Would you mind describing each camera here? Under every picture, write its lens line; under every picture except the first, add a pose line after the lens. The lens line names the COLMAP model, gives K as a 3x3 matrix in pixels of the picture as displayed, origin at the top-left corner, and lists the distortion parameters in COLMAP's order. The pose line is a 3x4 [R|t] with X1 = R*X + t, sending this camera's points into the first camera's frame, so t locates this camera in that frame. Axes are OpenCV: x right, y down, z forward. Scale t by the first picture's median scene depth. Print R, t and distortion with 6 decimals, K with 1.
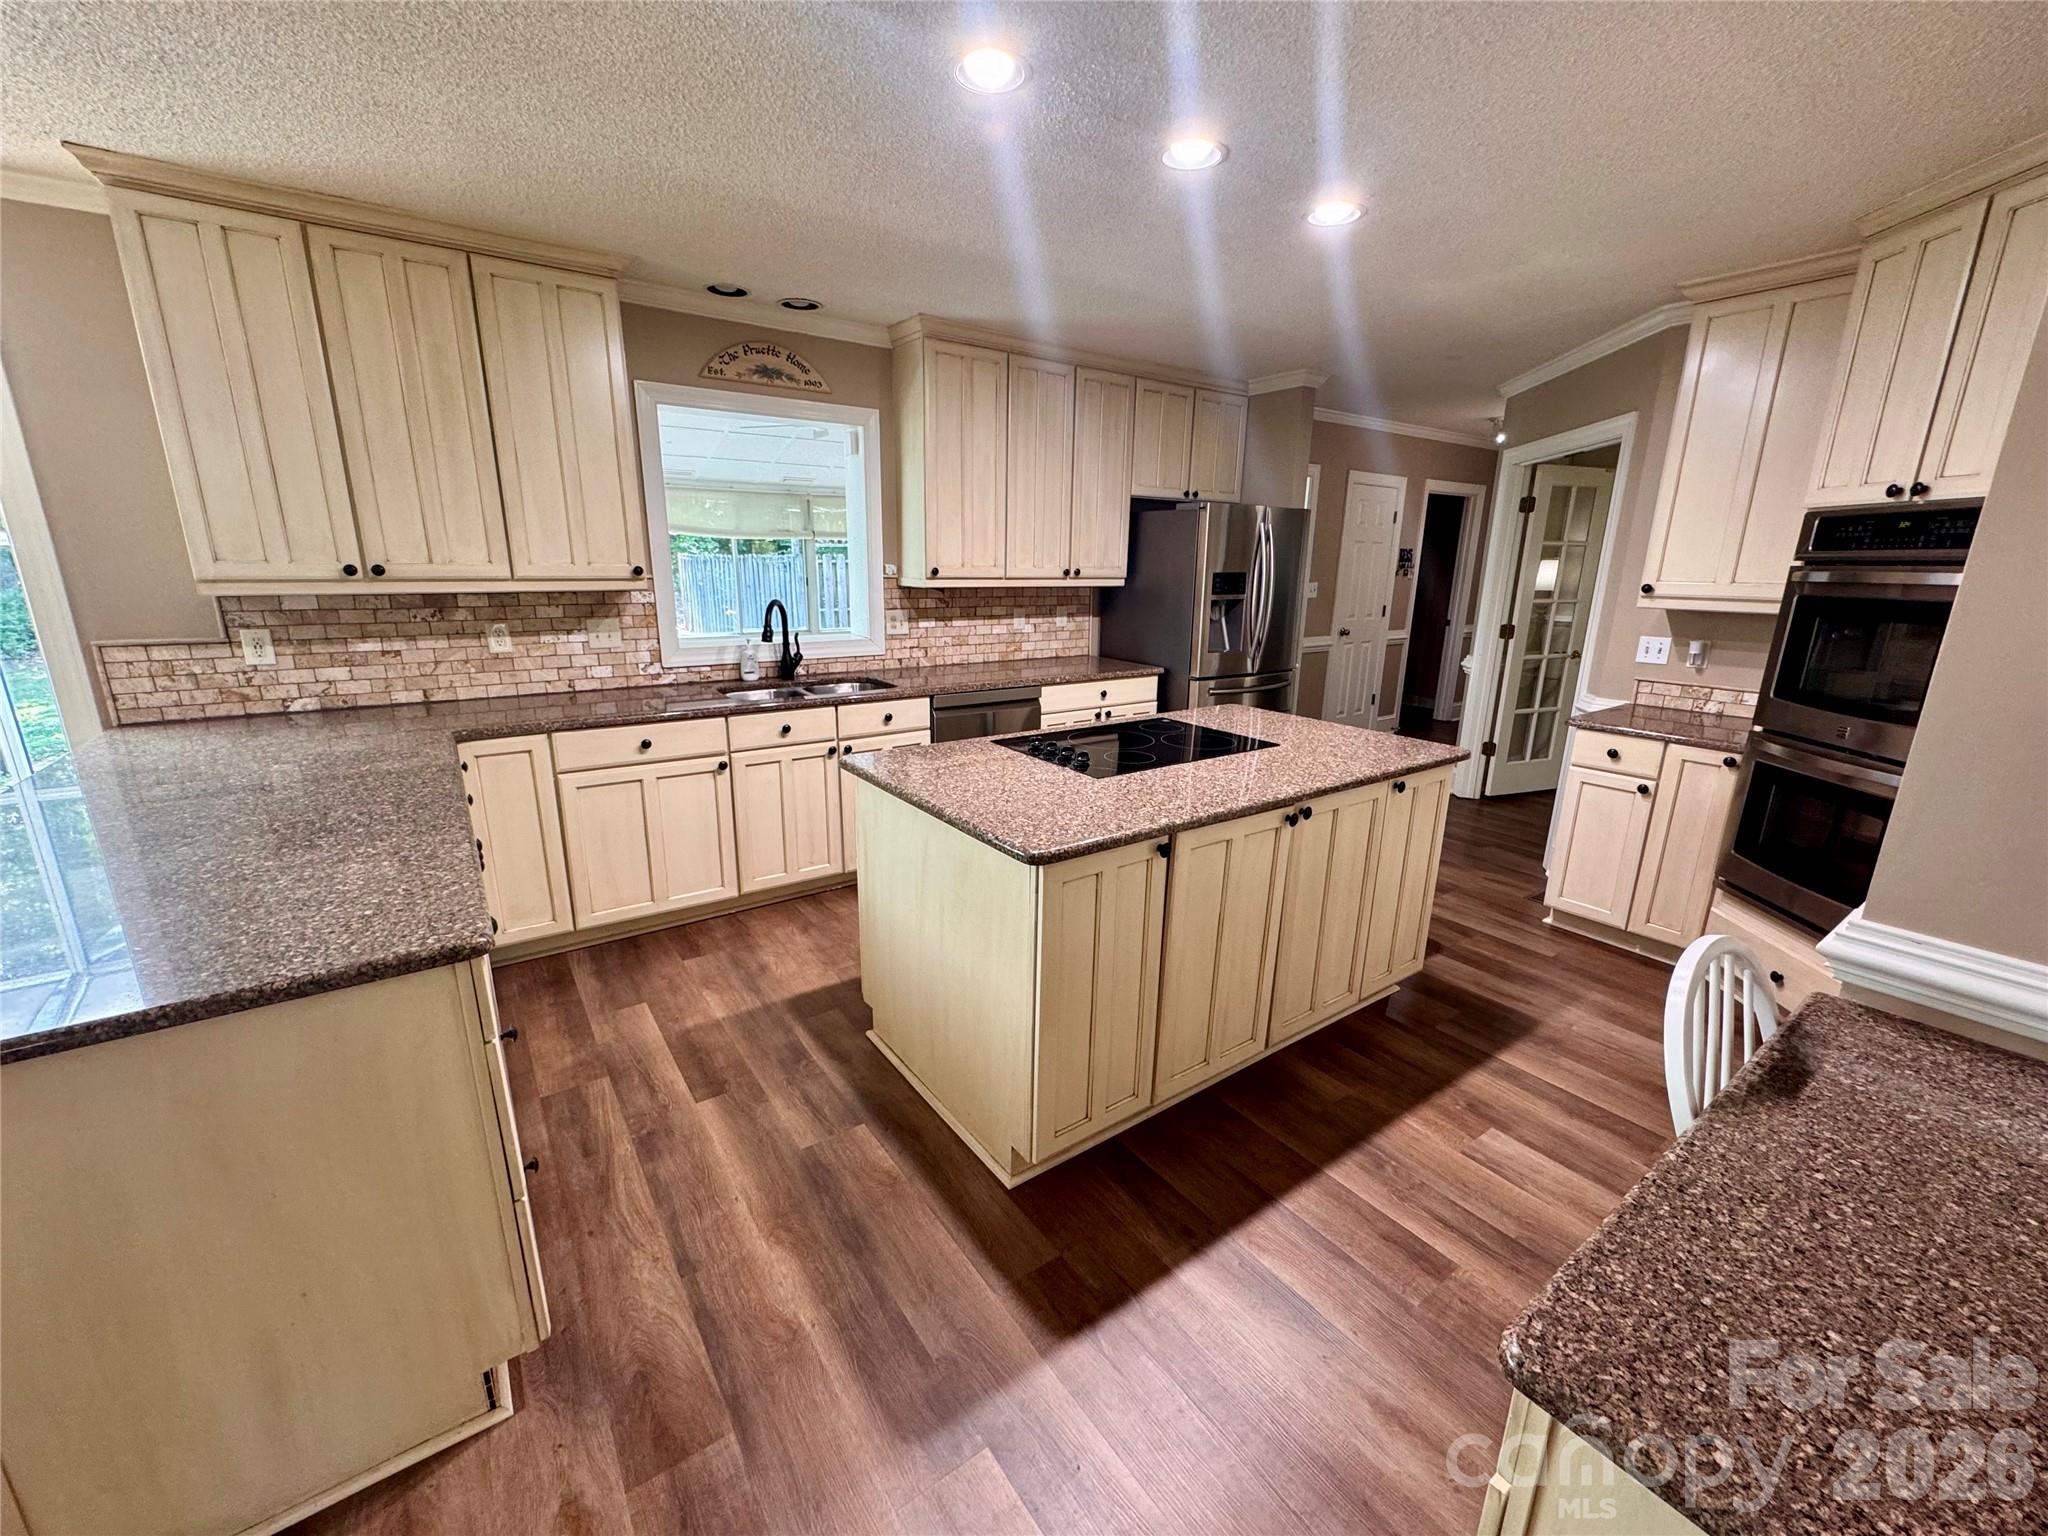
lens RADIAL K [[817.7, 0, 1021.5], [0, 817.7, 773.0], [0, 0, 1]] dist [-0.003282, 0.000186]
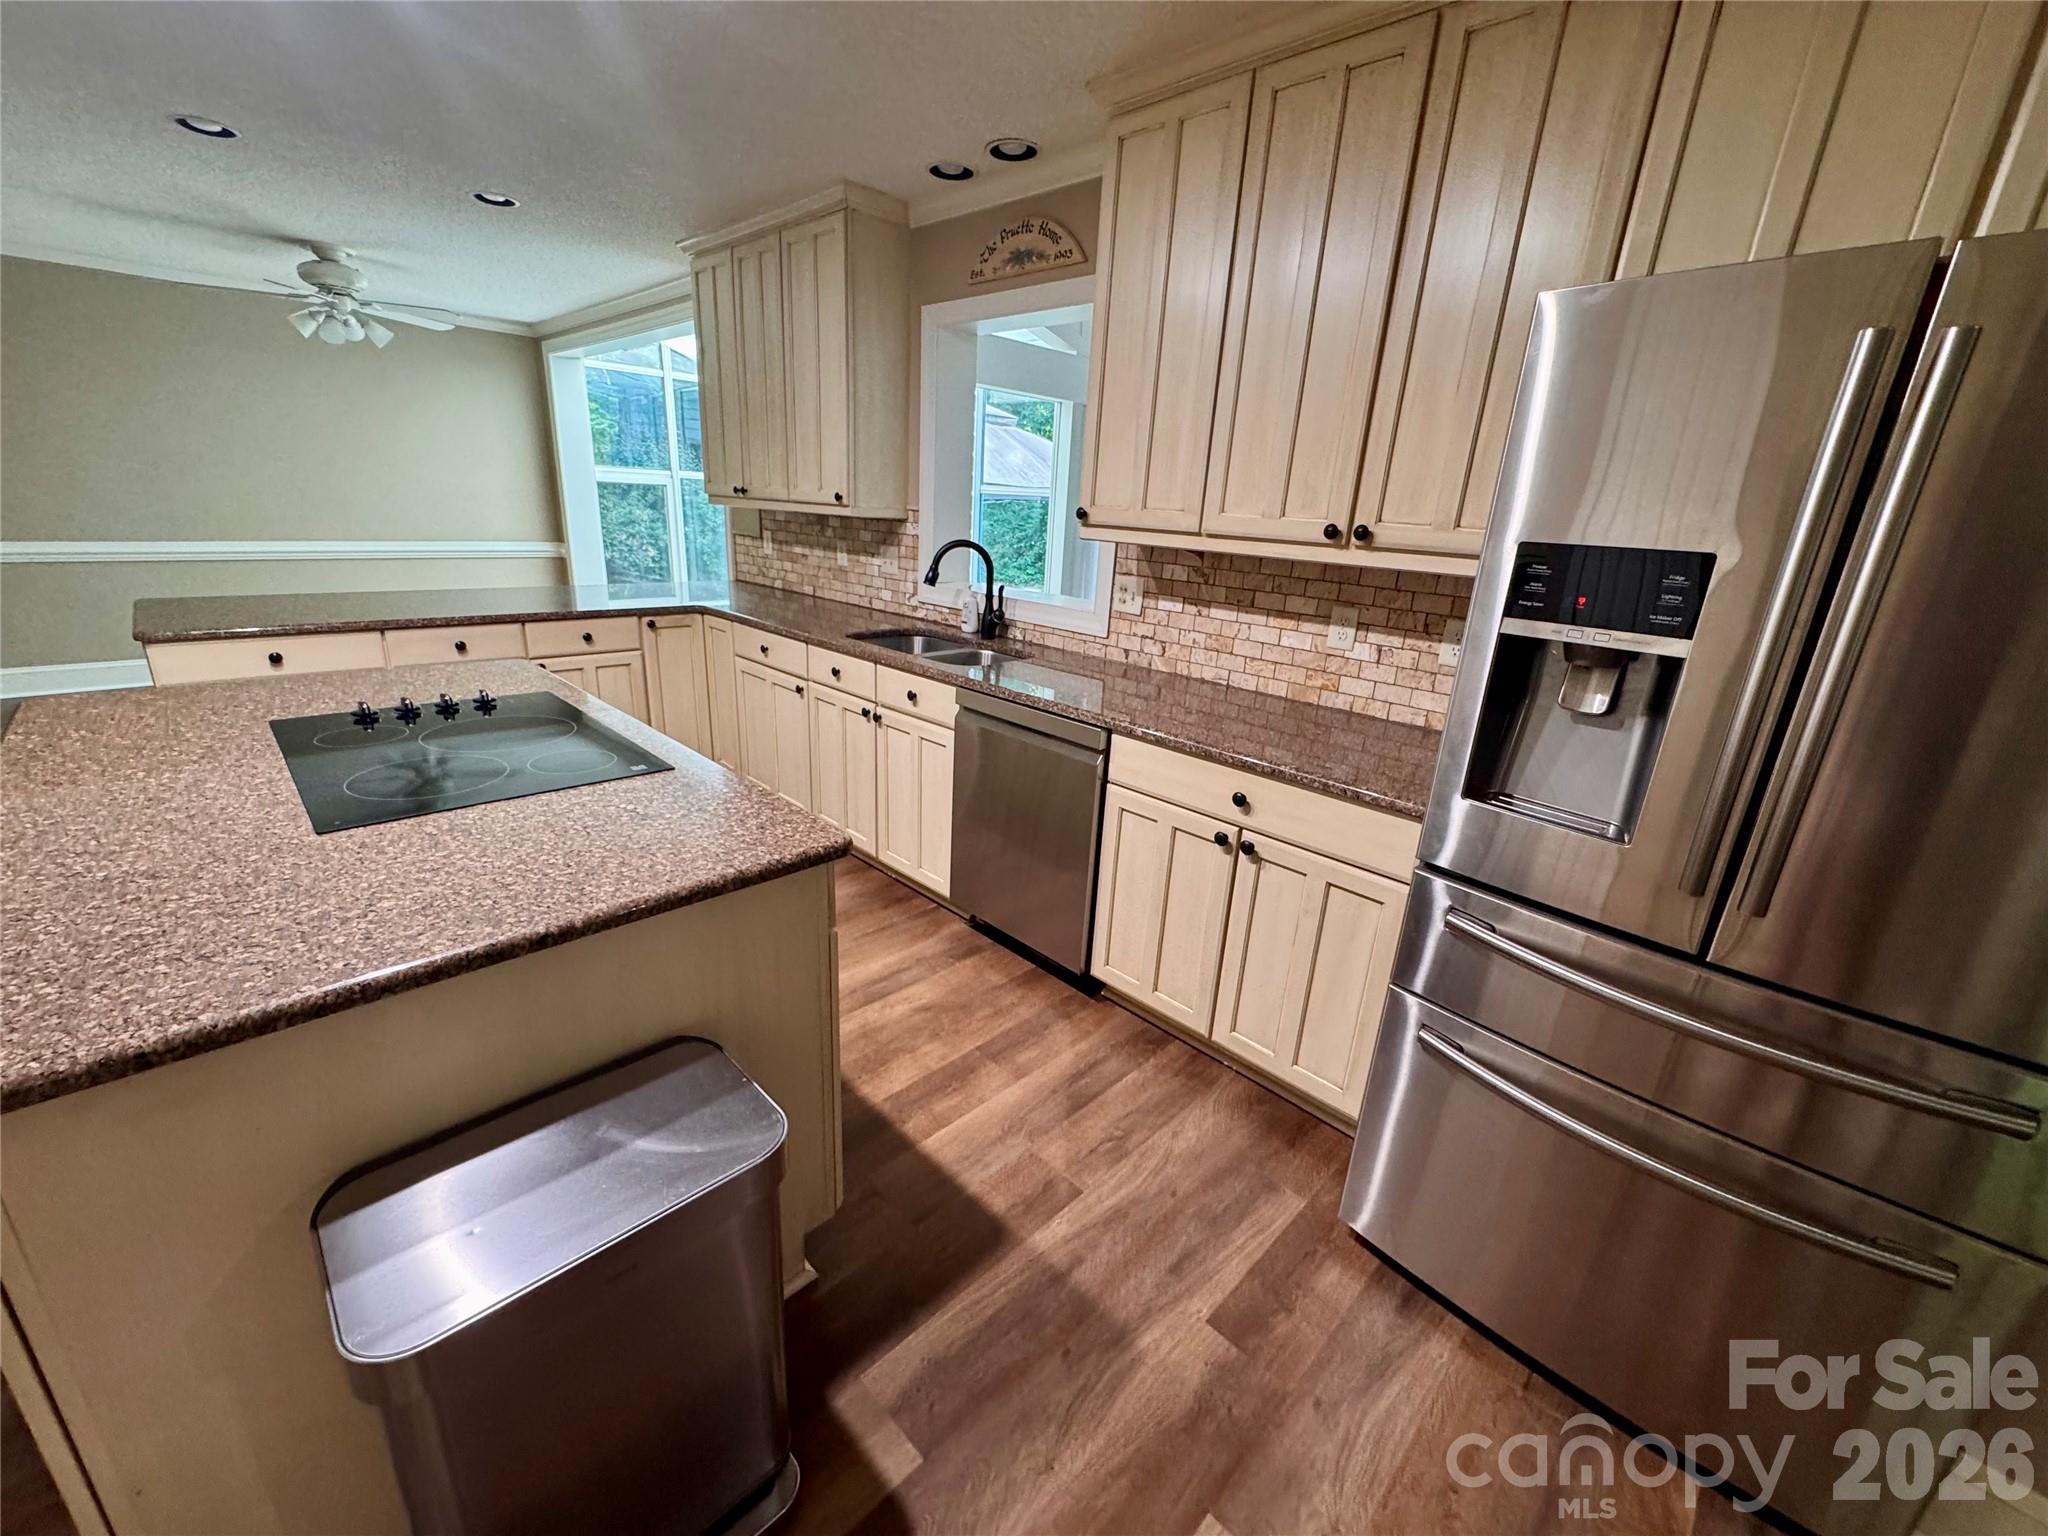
lens RADIAL K [[822.5, 0, 1023.2], [0, 822.5, 771.3], [0, 0, 1]] dist [-0.003674, 0.000659]
pose [[0.169256, 0.305112, -0.937155, 0.610980], [-0.299827, 0.921746, 0.245944, -0.228443], [0.938859, 0.239357, 0.247491, 0.940747]]
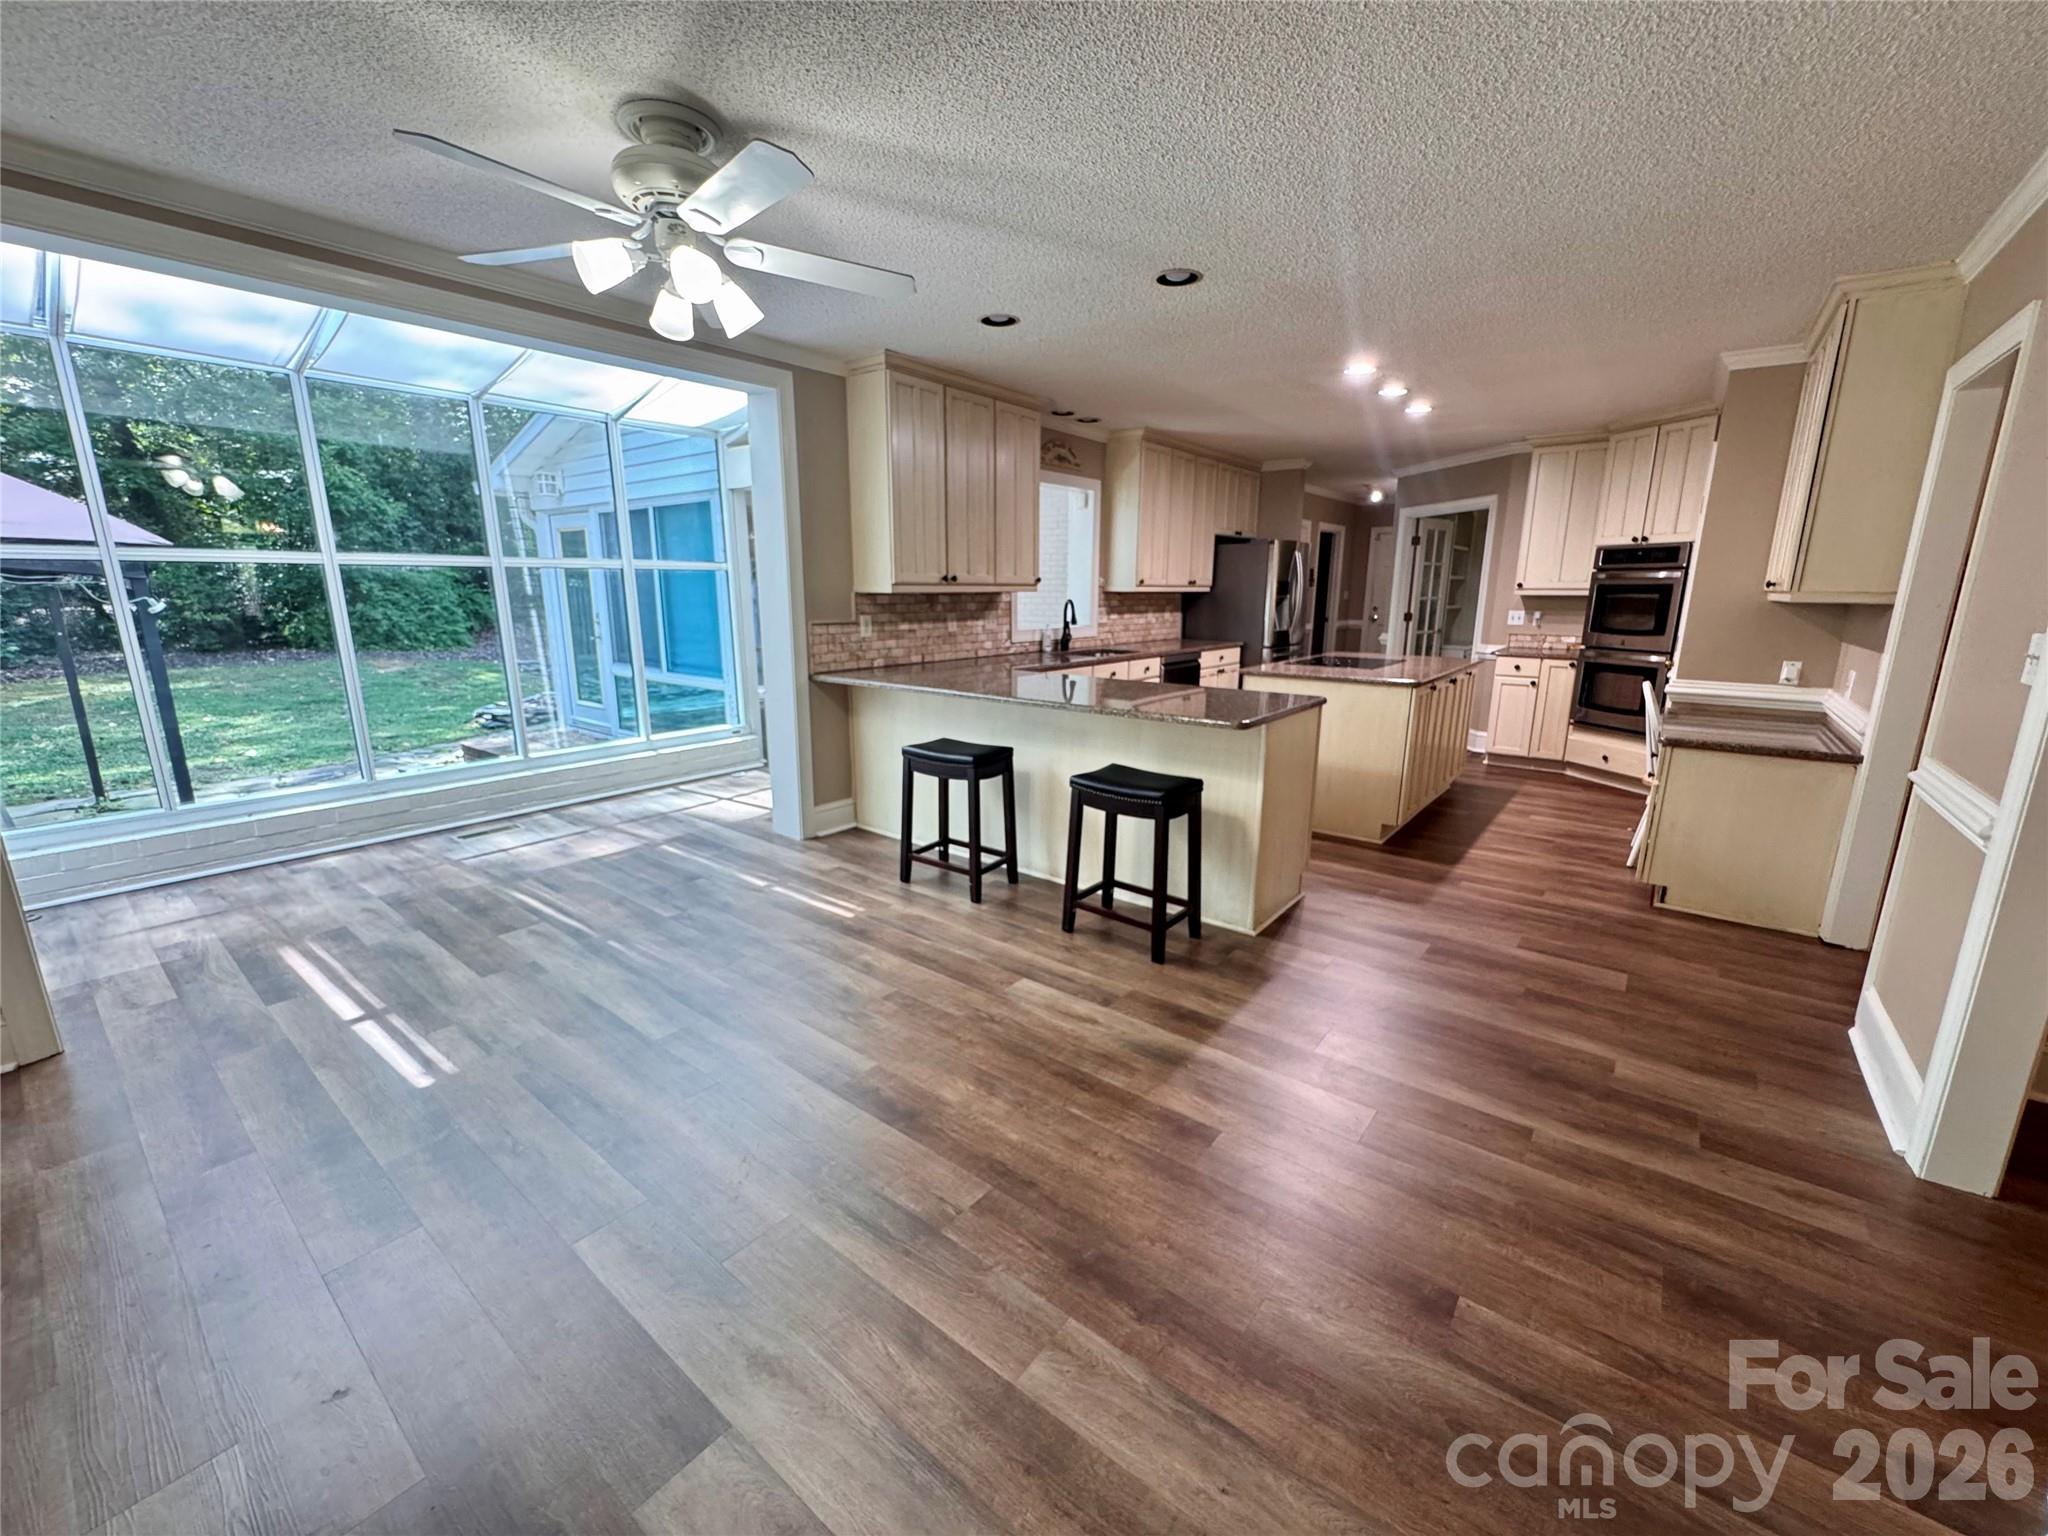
lens RADIAL K [[822.5, 0, 1023.2], [0, 822.5, 771.3], [0, 0, 1]] dist [-0.003674, 0.000659]
pose [[0.958981, -0.071799, 0.274226, -0.885871], [0.080938, 0.996473, -0.022145, 0.156716], [-0.271669, 0.043432, 0.961410, -0.520499]]
